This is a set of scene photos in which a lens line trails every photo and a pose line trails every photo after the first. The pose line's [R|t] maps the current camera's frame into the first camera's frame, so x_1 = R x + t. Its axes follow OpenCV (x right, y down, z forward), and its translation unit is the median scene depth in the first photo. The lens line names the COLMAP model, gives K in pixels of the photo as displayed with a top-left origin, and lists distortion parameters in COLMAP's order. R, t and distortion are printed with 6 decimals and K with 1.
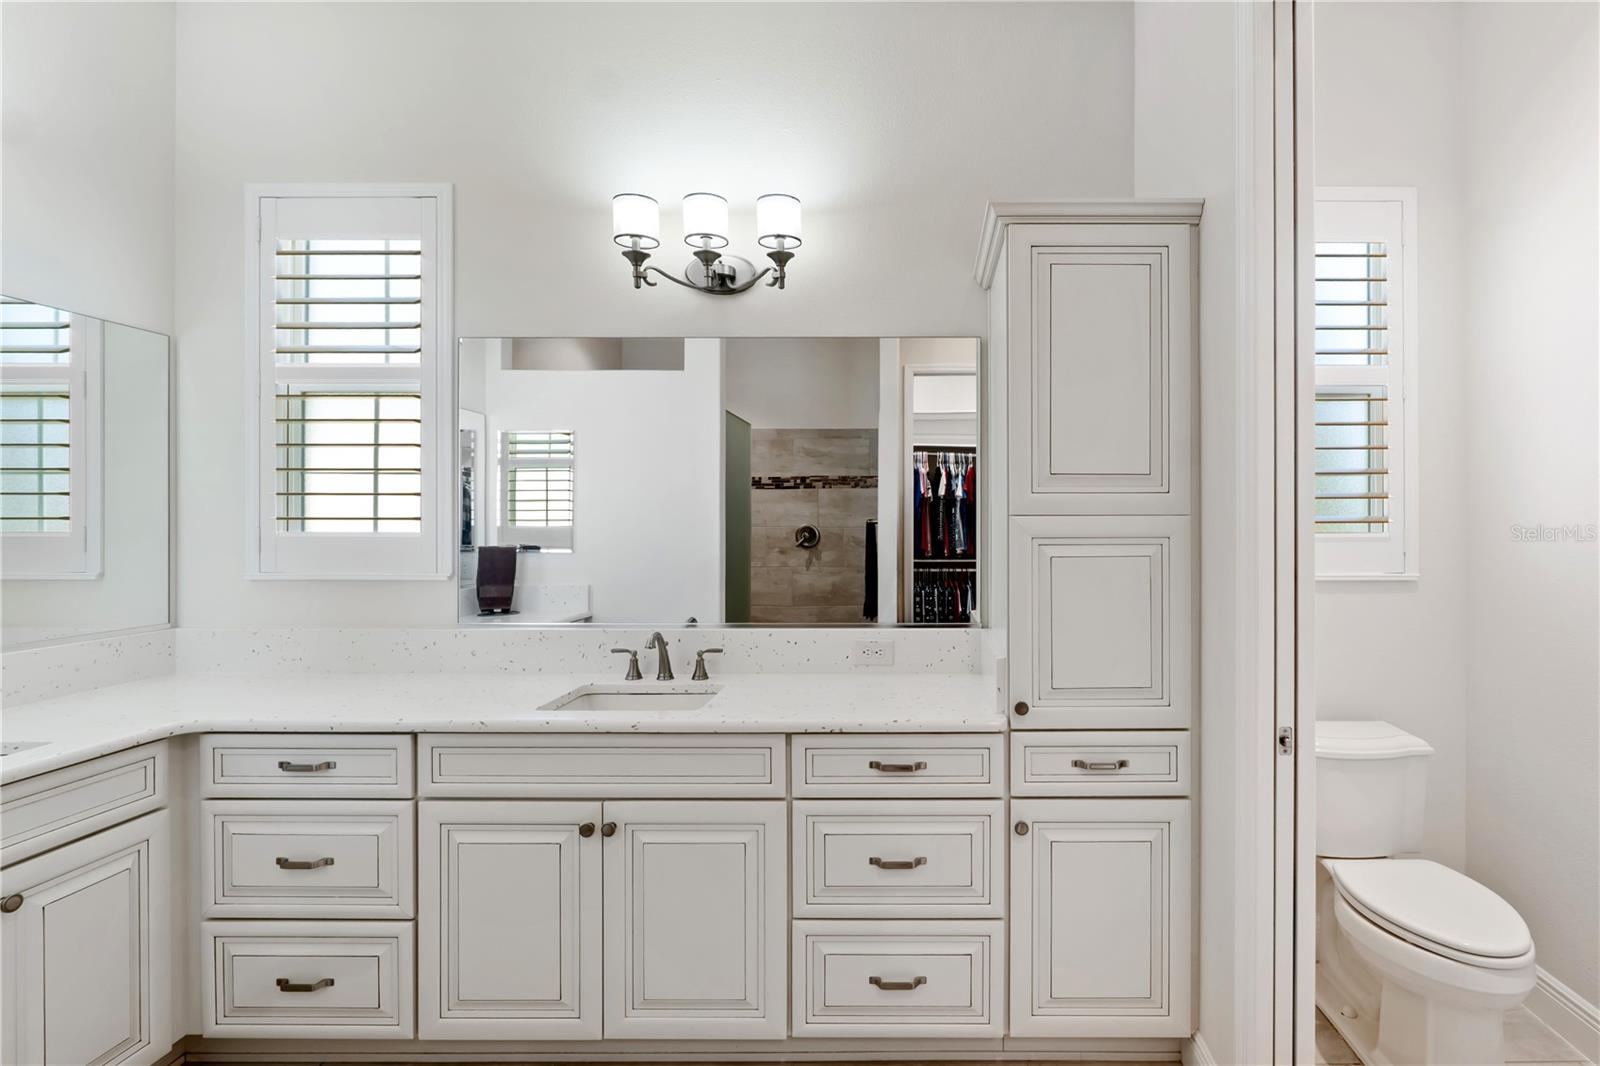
lens RADIAL K [[768.5, 0, 912.3], [0, 768.5, 523.7], [0, 0, 1]] dist [-0.003734, 0.000433]
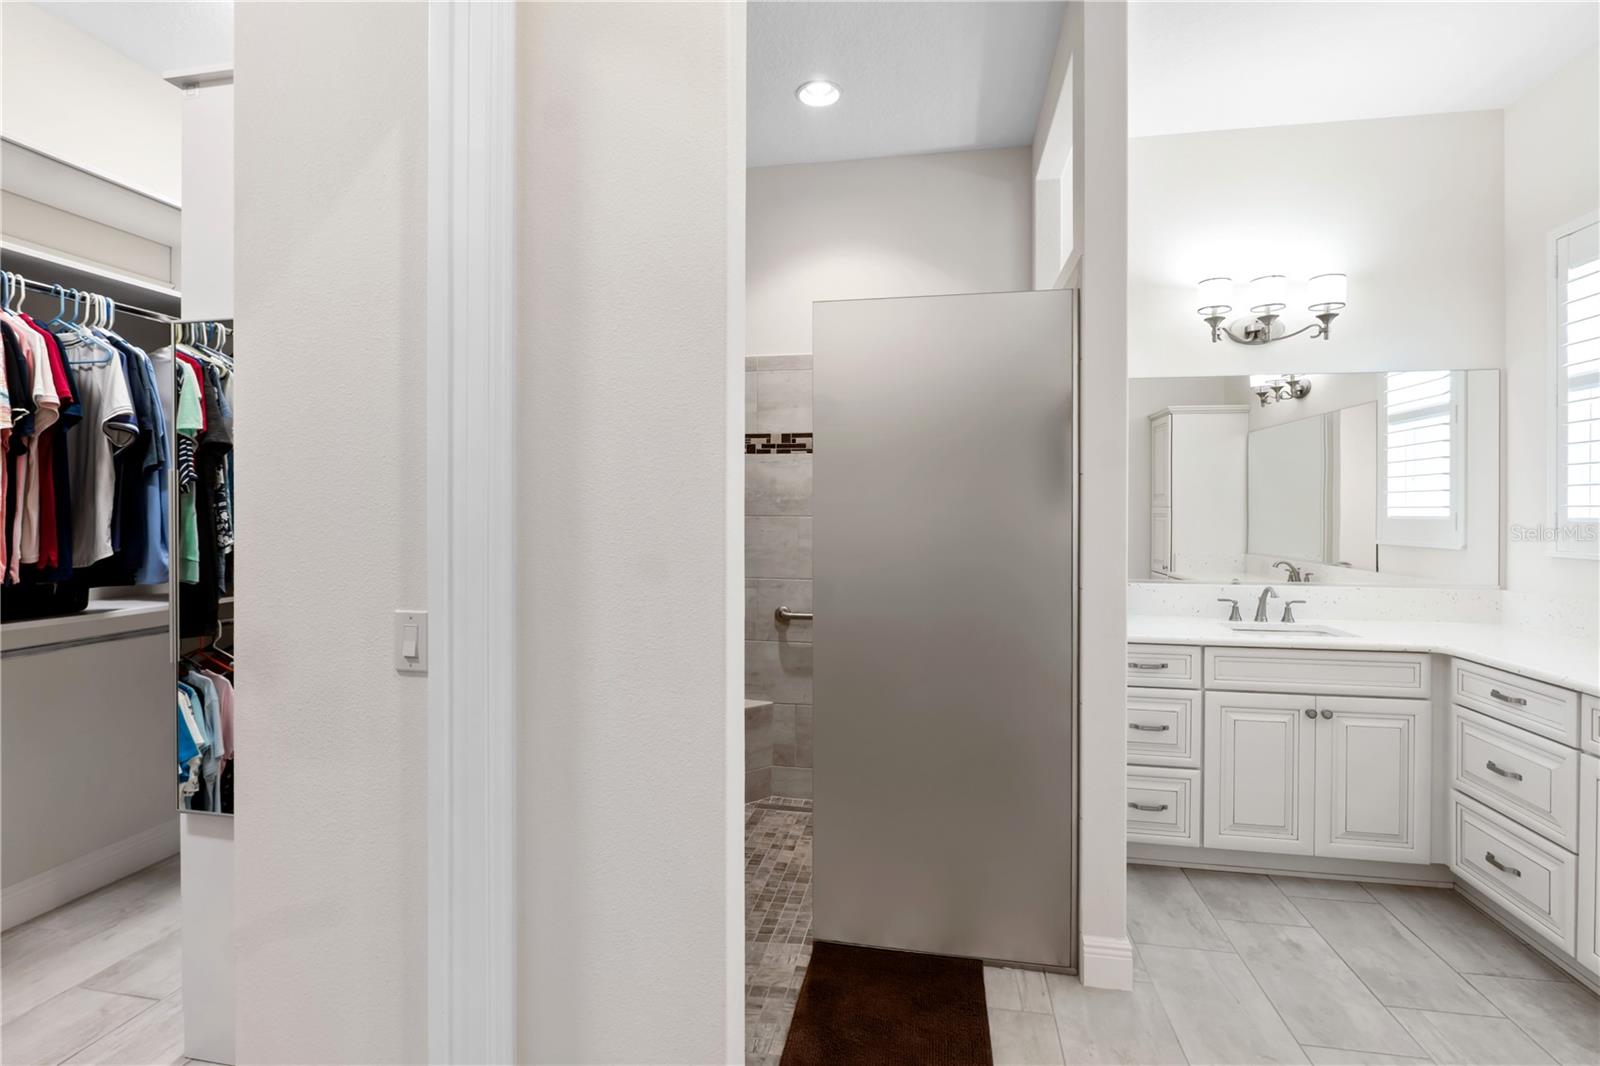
lens RADIAL K [[738.3, 0, 803.9], [0, 738.3, 510.1], [0, 0, 1]] dist [-0.009382, 0.000261]
pose [[-0.179147, -0.000873, -0.983822, 0.521571], [-0.007064, 0.999975, 0.000399, 0.007573], [0.983797, 0.007021, -0.179149, 0.045308]]
